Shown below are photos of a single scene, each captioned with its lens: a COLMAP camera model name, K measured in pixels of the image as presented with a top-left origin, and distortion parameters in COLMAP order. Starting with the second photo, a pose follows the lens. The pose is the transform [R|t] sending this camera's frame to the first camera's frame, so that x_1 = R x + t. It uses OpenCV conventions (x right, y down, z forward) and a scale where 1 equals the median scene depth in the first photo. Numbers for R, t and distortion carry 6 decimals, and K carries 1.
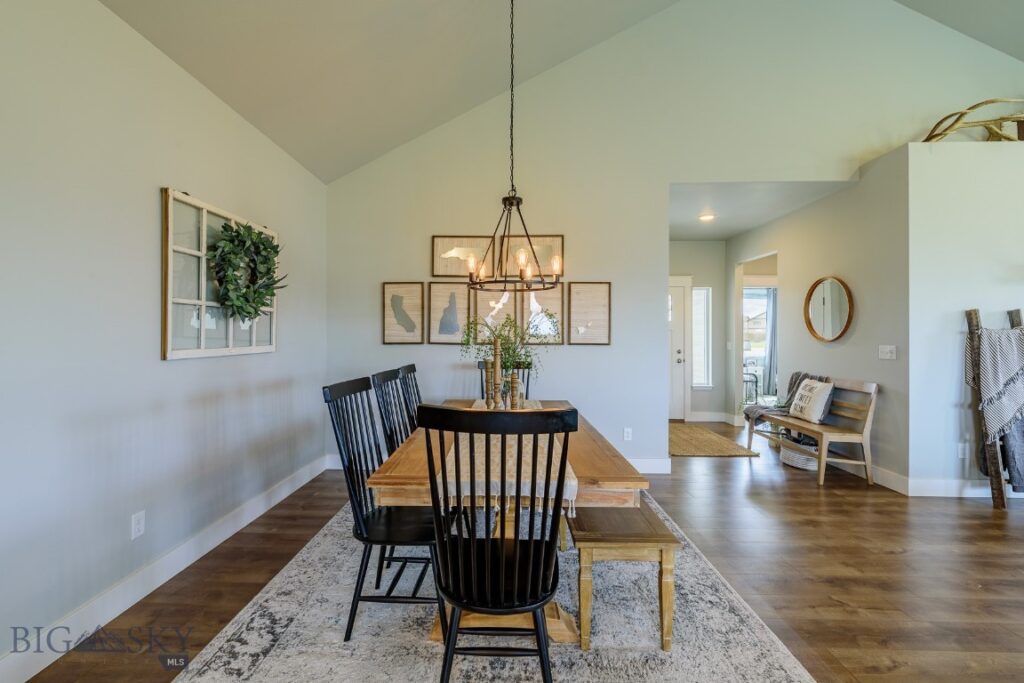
lens RADIAL K [[449.8, 0, 499.1], [0, 449.8, 335.9], [0, 0, 1]] dist [0.000579, -0.000051]
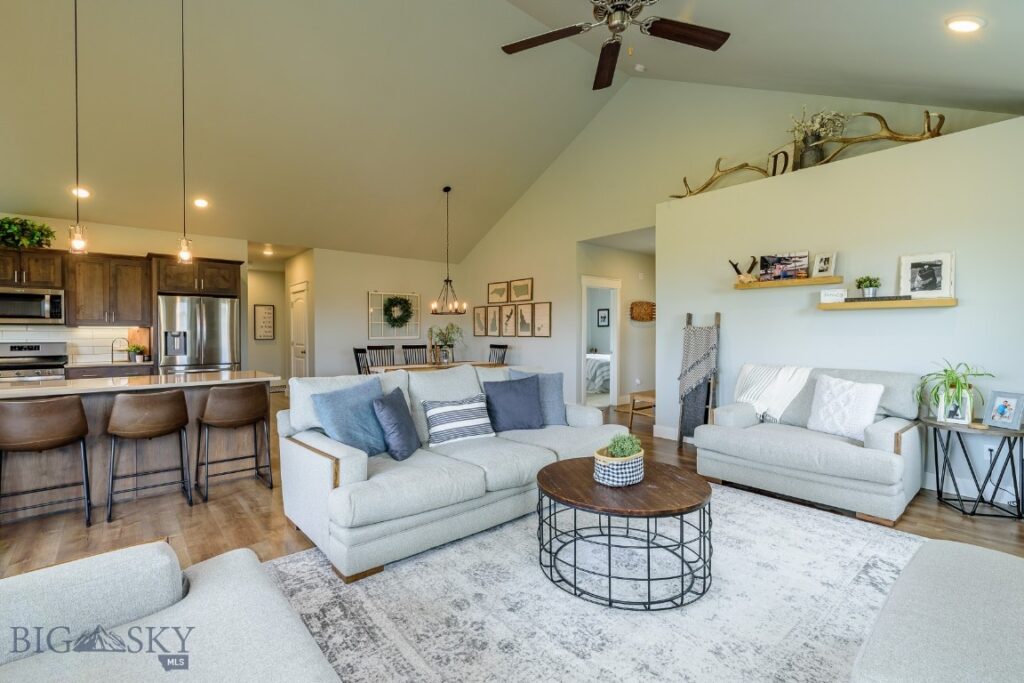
lens RADIAL K [[457.2, 0, 497.3], [0, 457.2, 337.4], [0, 0, 1]] dist [0.001120, 0.000087]
pose [[0.664189, 0.005175, -0.747547, 1.443760], [0.004829, 0.999925, 0.011212, -0.000106], [0.747549, -0.011057, 0.664115, -0.356403]]
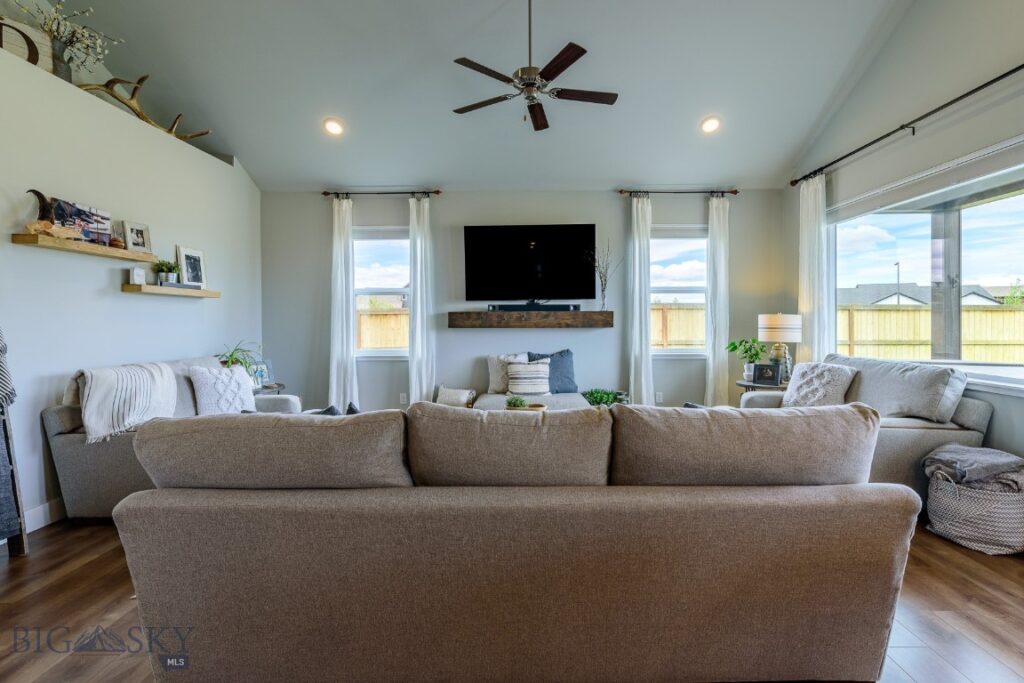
lens RADIAL K [[471.0, 0, 526.8], [0, 471.0, 324.0], [0, 0, 1]] dist [0.000518, -0.000309]
pose [[-0.029123, -0.012388, 0.999499, 0.338122], [0.002425, 0.999919, 0.012464, 0.001554], [-0.999573, 0.002787, -0.029091, 0.159563]]
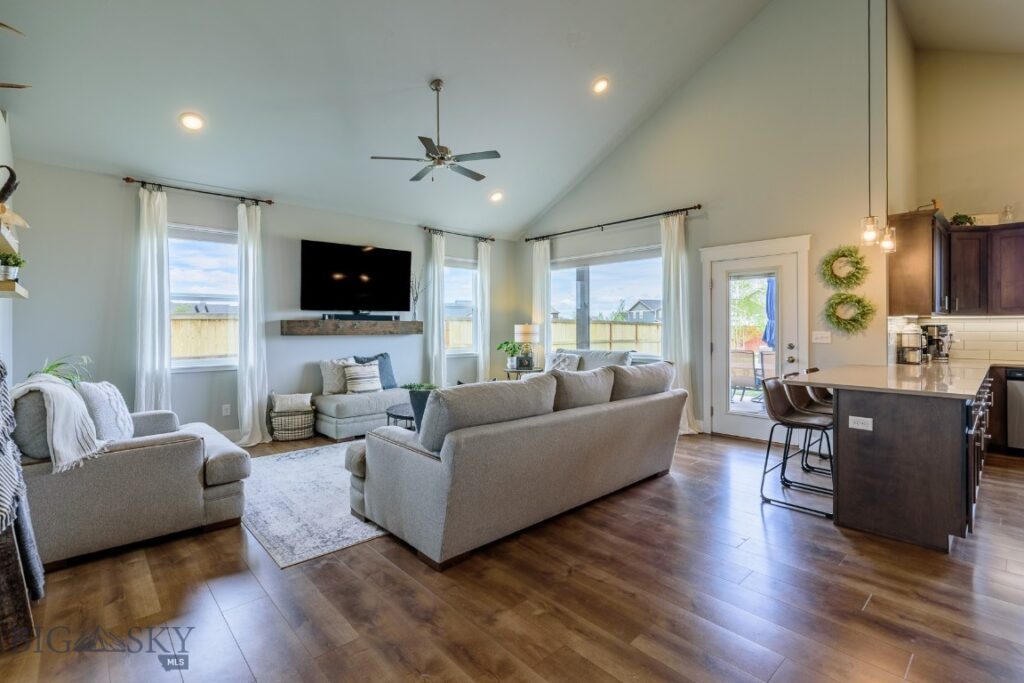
lens RADIAL K [[470.6, 0, 509.5], [0, 470.6, 325.1], [0, 0, 1]] dist [0.002340, -0.000077]
pose [[-0.696288, 0.001841, 0.717761, 0.238319], [-0.001449, 0.999991, -0.003970, 0.002372], [-0.717761, -0.003804, -0.696279, 0.766090]]
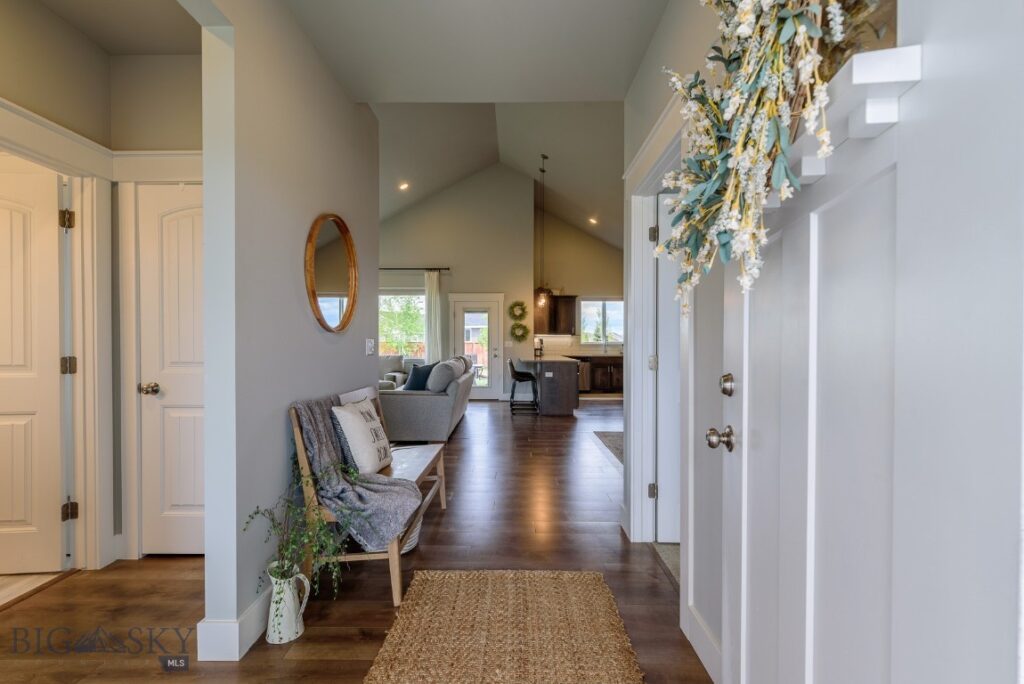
lens RADIAL K [[457.7, 0, 512.0], [0, 457.7, 342.0], [0, 0, 1]] dist [0.000617, 0.000004]
pose [[-0.999760, -0.001371, -0.021876, 0.551881], [-0.001218, 0.999975, -0.007005, 0.029667], [0.021885, -0.006977, -0.999736, 1.652088]]
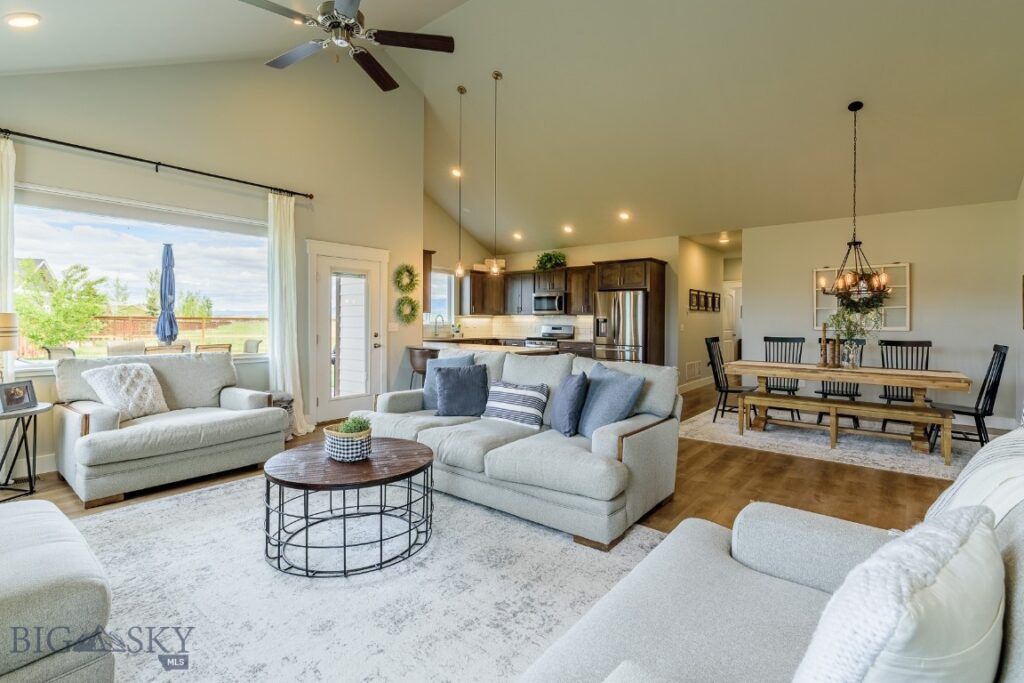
lens RADIAL K [[472.0, 0, 512.1], [0, 472.0, 320.0], [0, 0, 1]] dist [0.001683, -0.000045]
pose [[-0.607527, -0.004598, -0.794286, 1.488239], [-0.004182, 0.999988, -0.002590, 0.004290], [0.794288, 0.001749, -0.607539, 0.695618]]
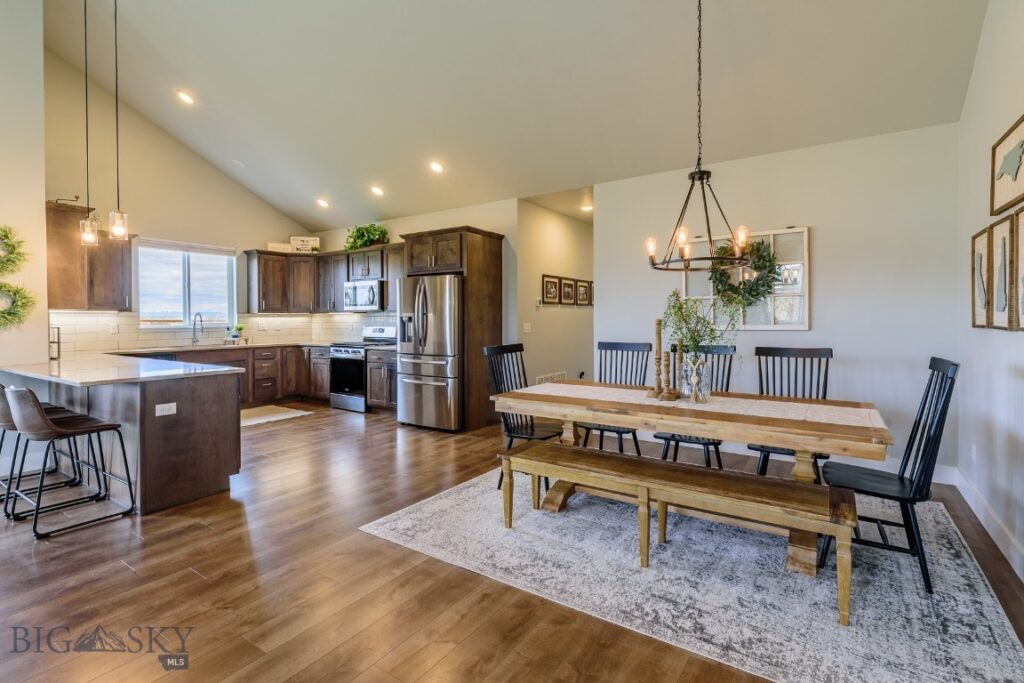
lens RADIAL K [[471.0, 0, 526.8], [0, 471.0, 324.0], [0, 0, 1]] dist [0.000518, -0.000309]
pose [[-0.520764, 0.011263, -0.853626, 0.706845], [0.005859, 0.999937, 0.009619, 0.003704], [0.853681, 0.000008, -0.520797, 0.792435]]
